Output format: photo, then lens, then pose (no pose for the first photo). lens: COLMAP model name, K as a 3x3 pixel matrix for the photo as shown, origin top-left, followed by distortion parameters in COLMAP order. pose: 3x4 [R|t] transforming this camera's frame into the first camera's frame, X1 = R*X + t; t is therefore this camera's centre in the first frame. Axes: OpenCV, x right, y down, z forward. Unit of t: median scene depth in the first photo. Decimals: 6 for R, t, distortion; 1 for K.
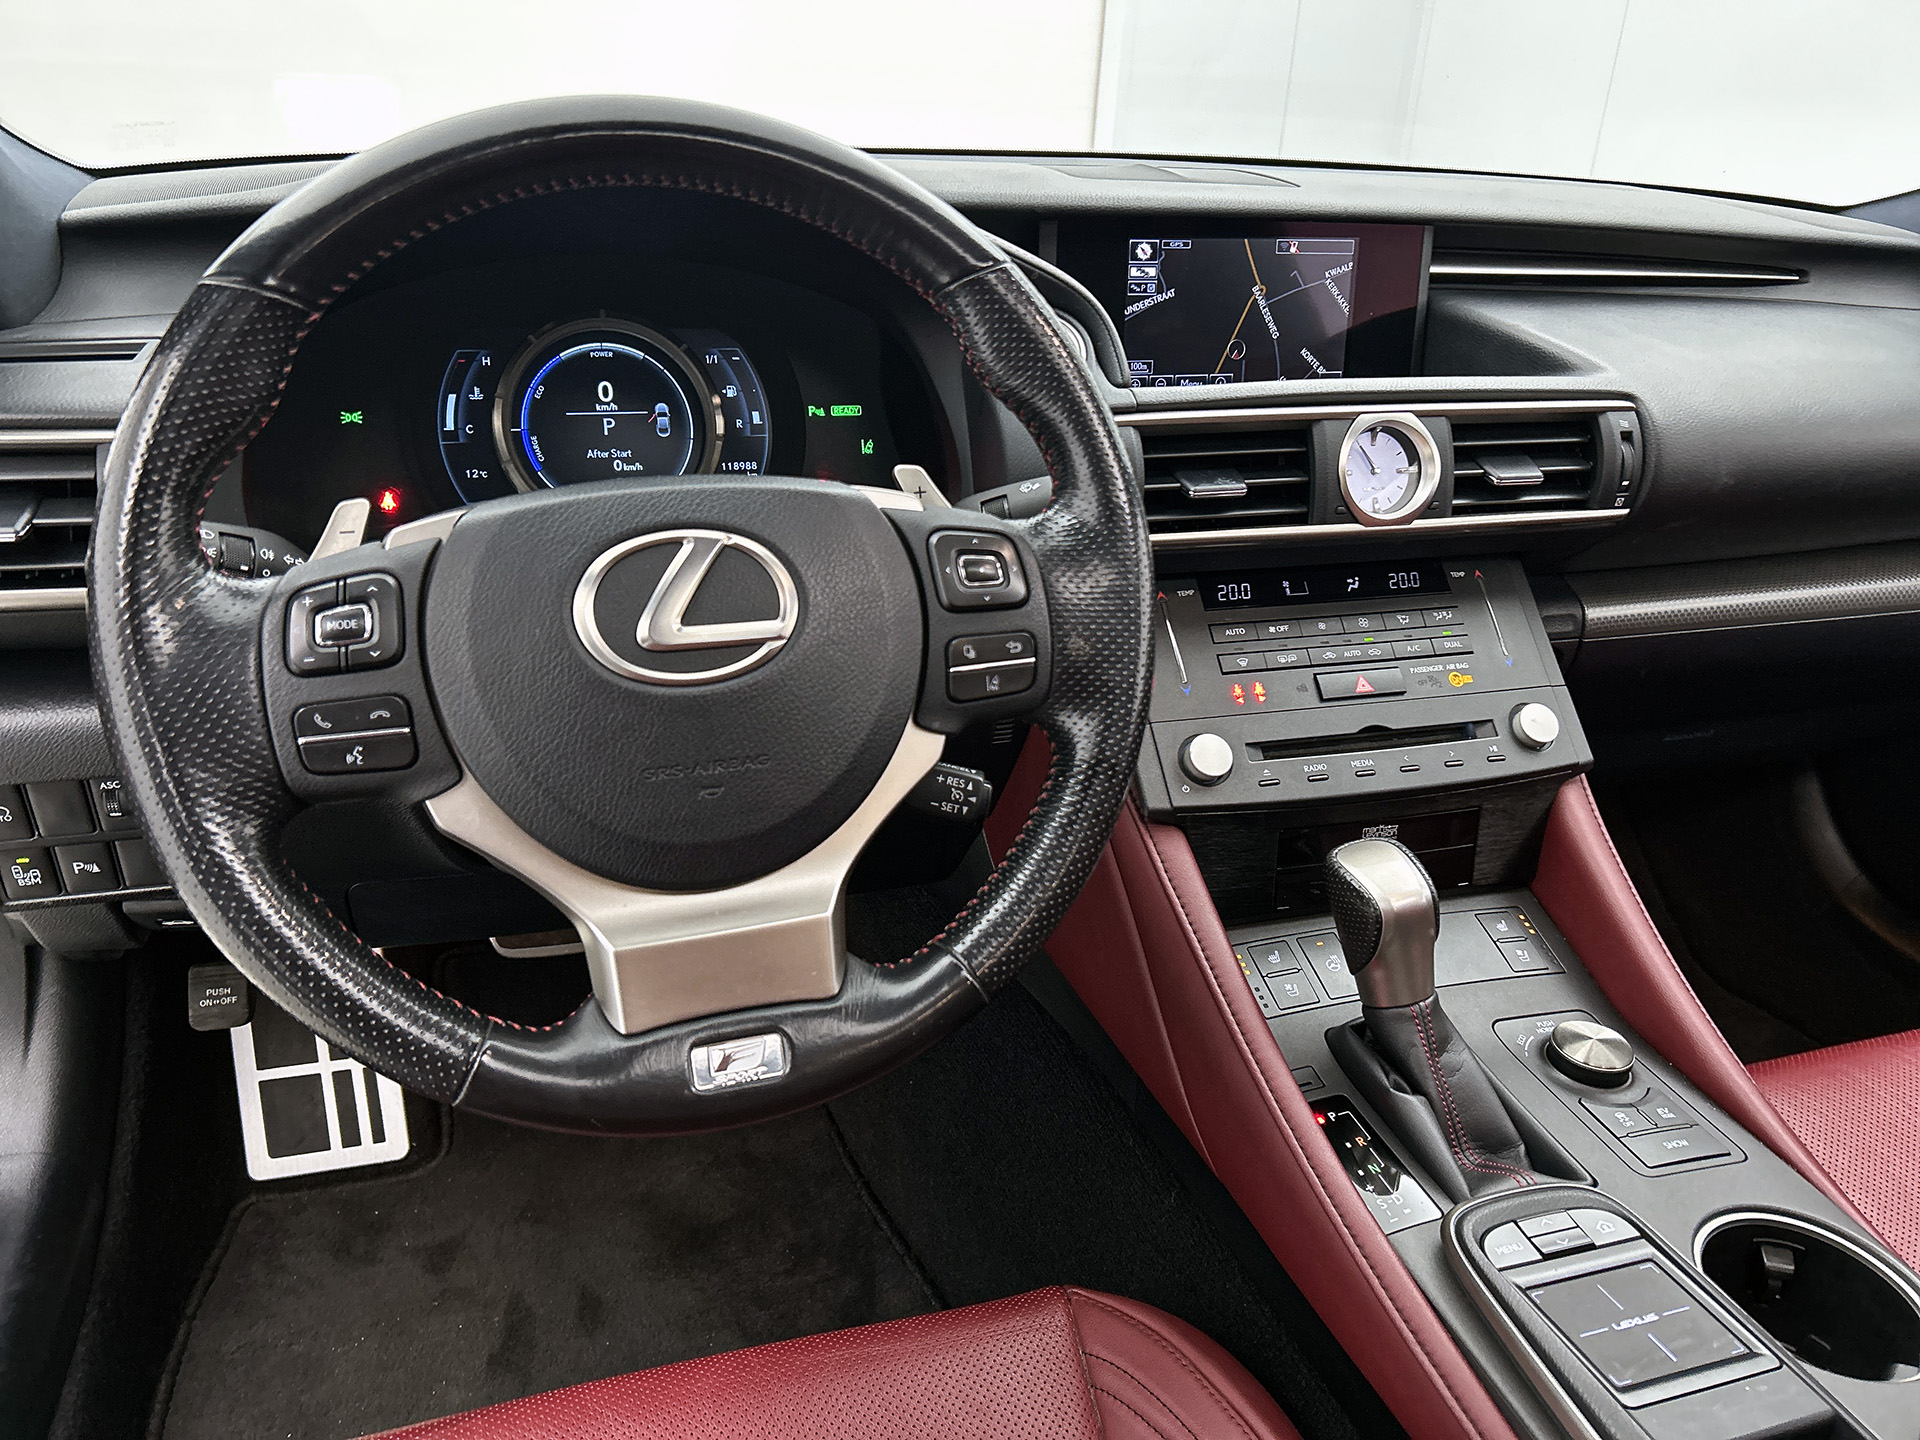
lens RADIAL K [[1448.6, 0, 970.5], [0, 1448.6, 722.3], [0, 0, 1]] dist [0.015585, -0.006613]
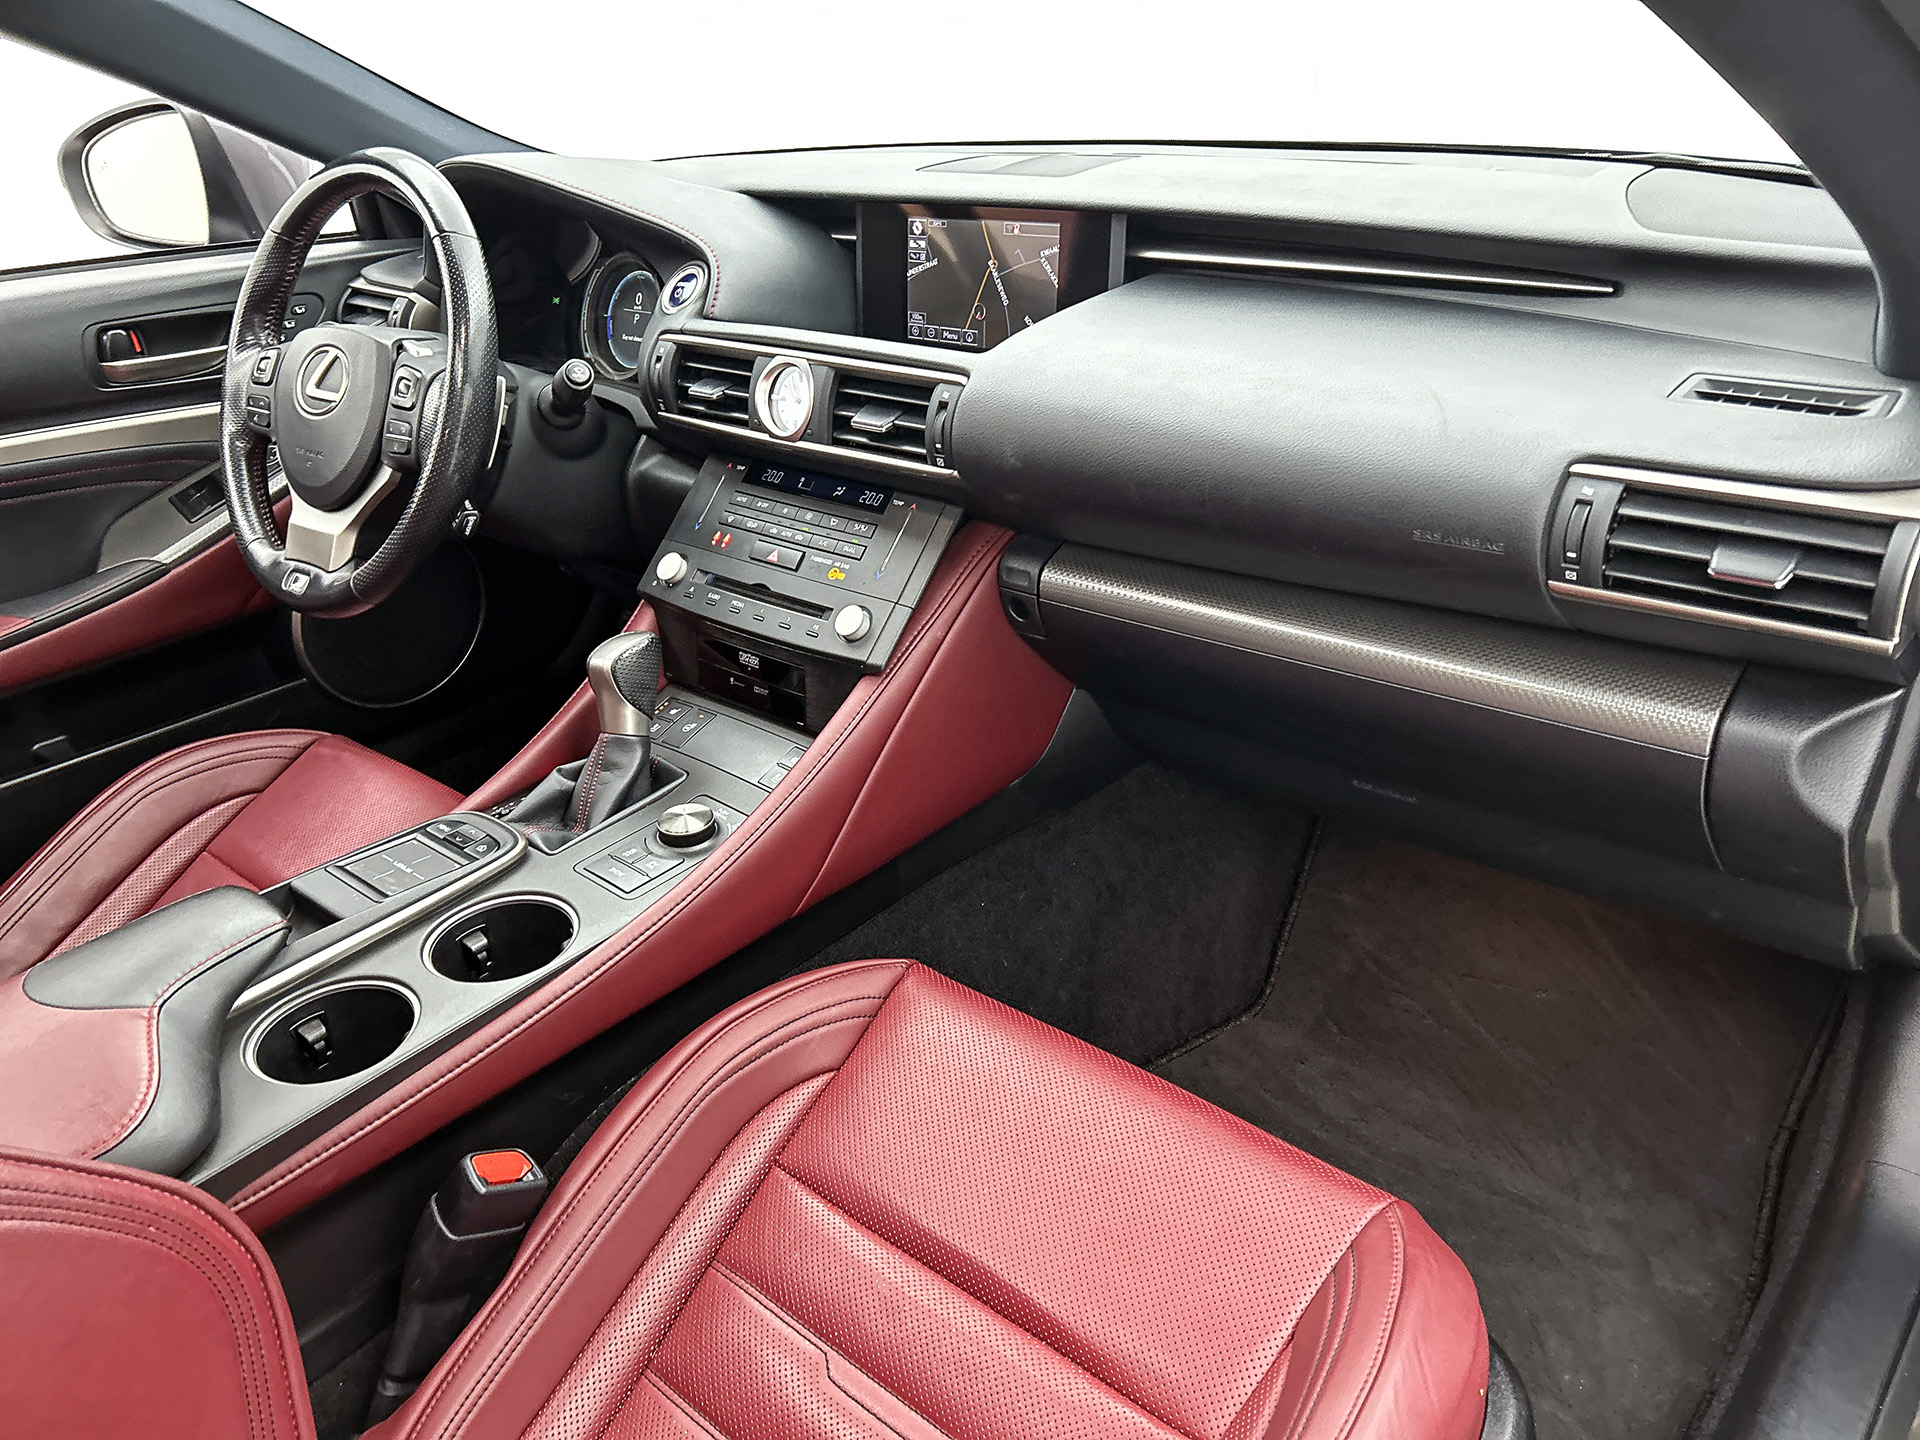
lens RADIAL K [[1431.1, 0, 956.2], [0, 1431.1, 742.4], [0, 0, 1]] dist [0.041673, -0.011432]
pose [[0.507000, 0.322600, -0.799299, 1.546275], [-0.273131, 0.939661, 0.206002, -0.191987], [0.817527, 0.113870, 0.564521, 0.403217]]
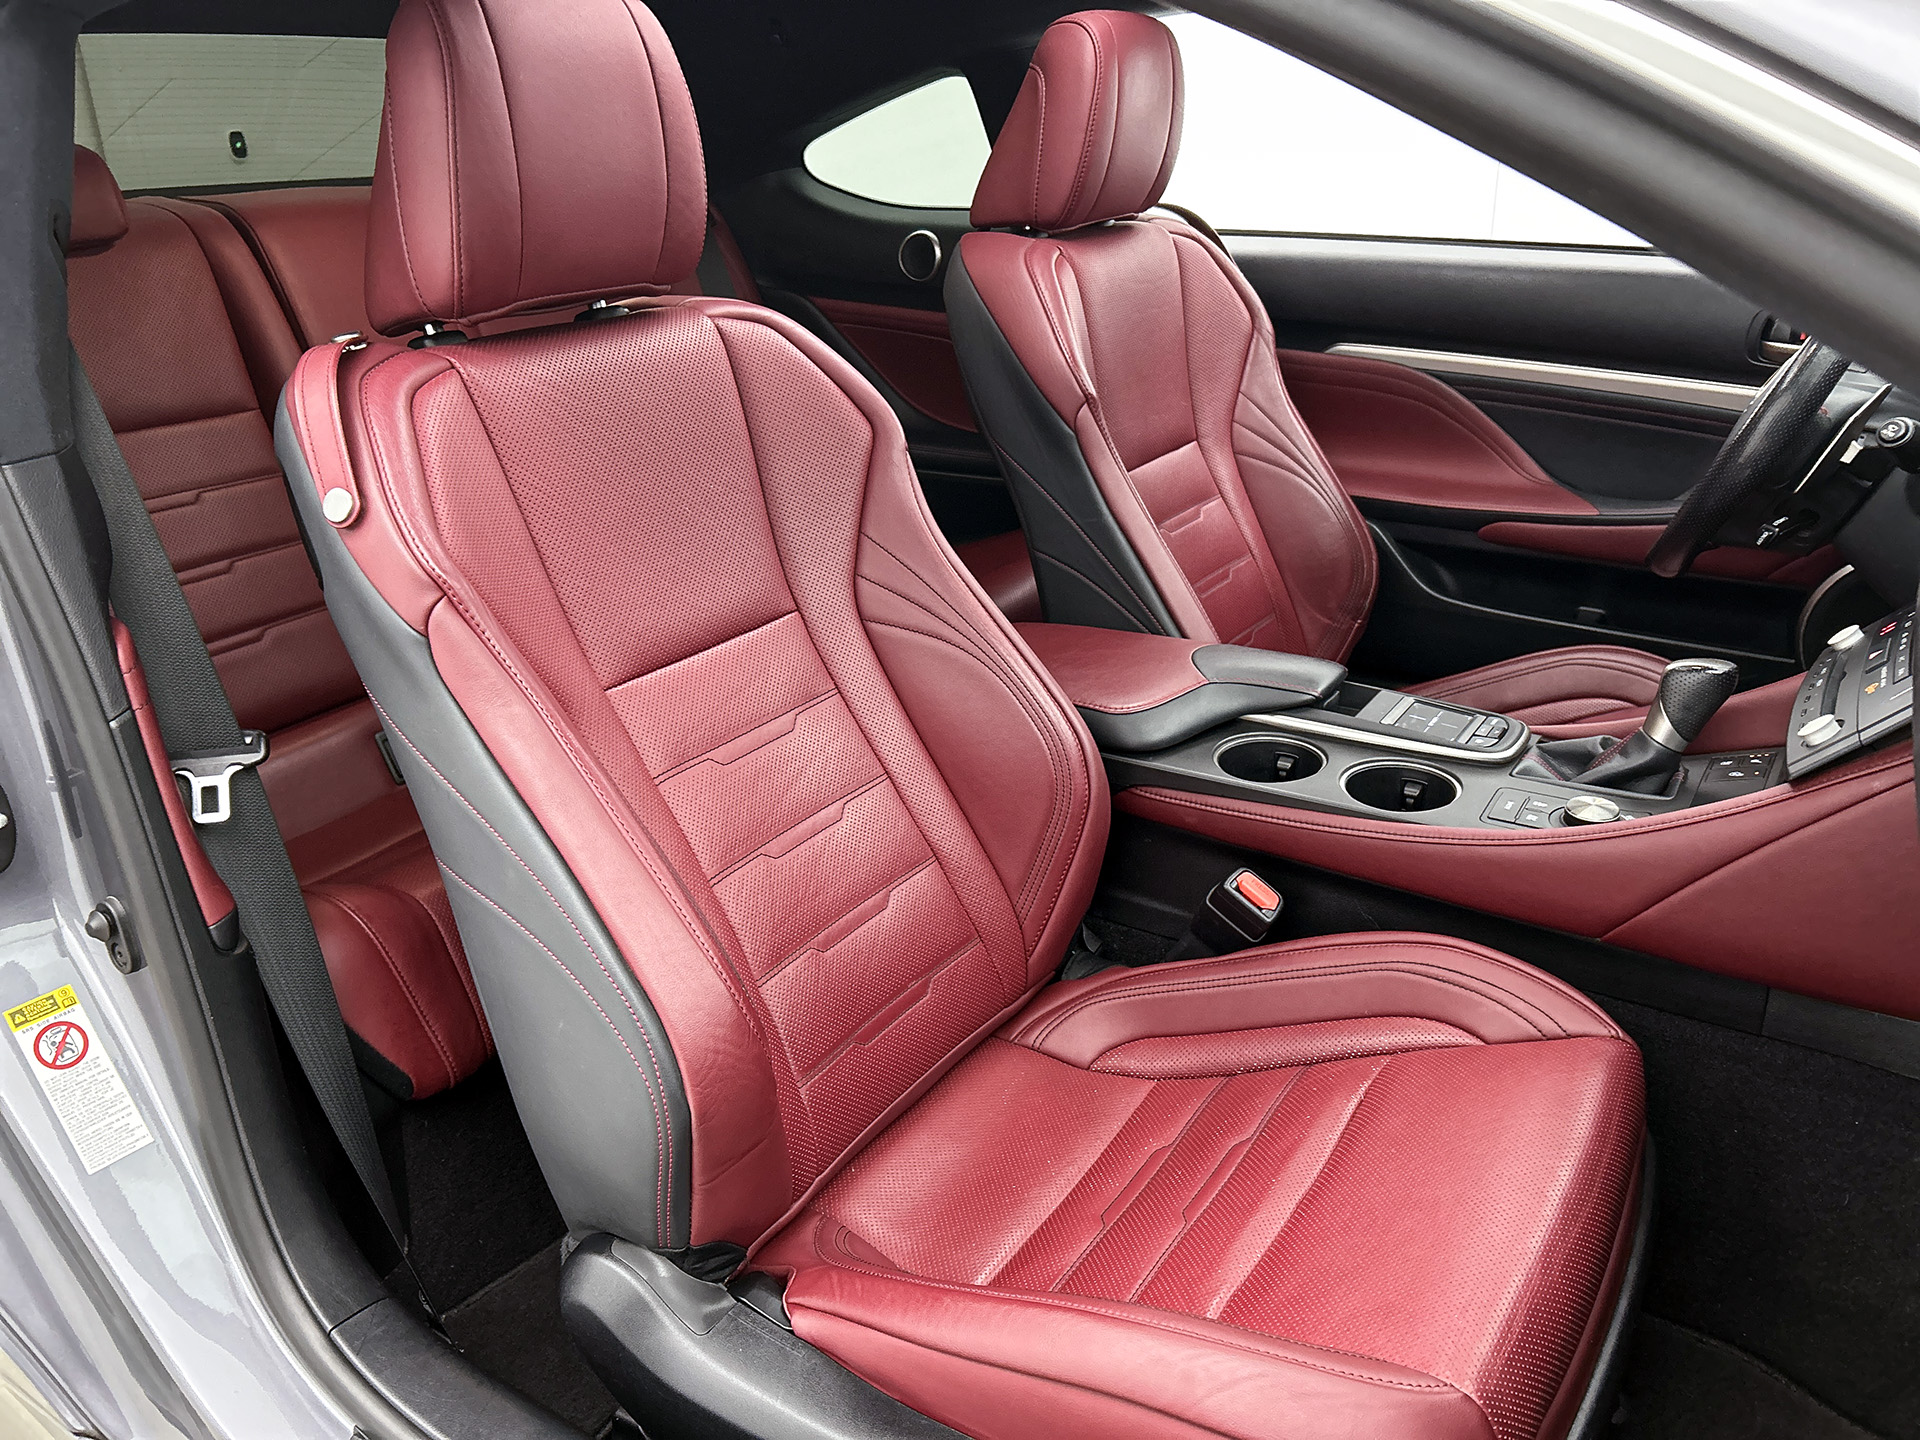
lens RADIAL K [[1431.1, 0, 956.2], [0, 1431.1, 742.4], [0, 0, 1]] dist [0.041673, -0.011432]
pose [[-0.801449, 0.229353, -0.552337, 1.688730], [-0.233249, 0.730541, 0.641798, -0.595920], [0.550703, 0.643201, -0.531995, 1.268393]]
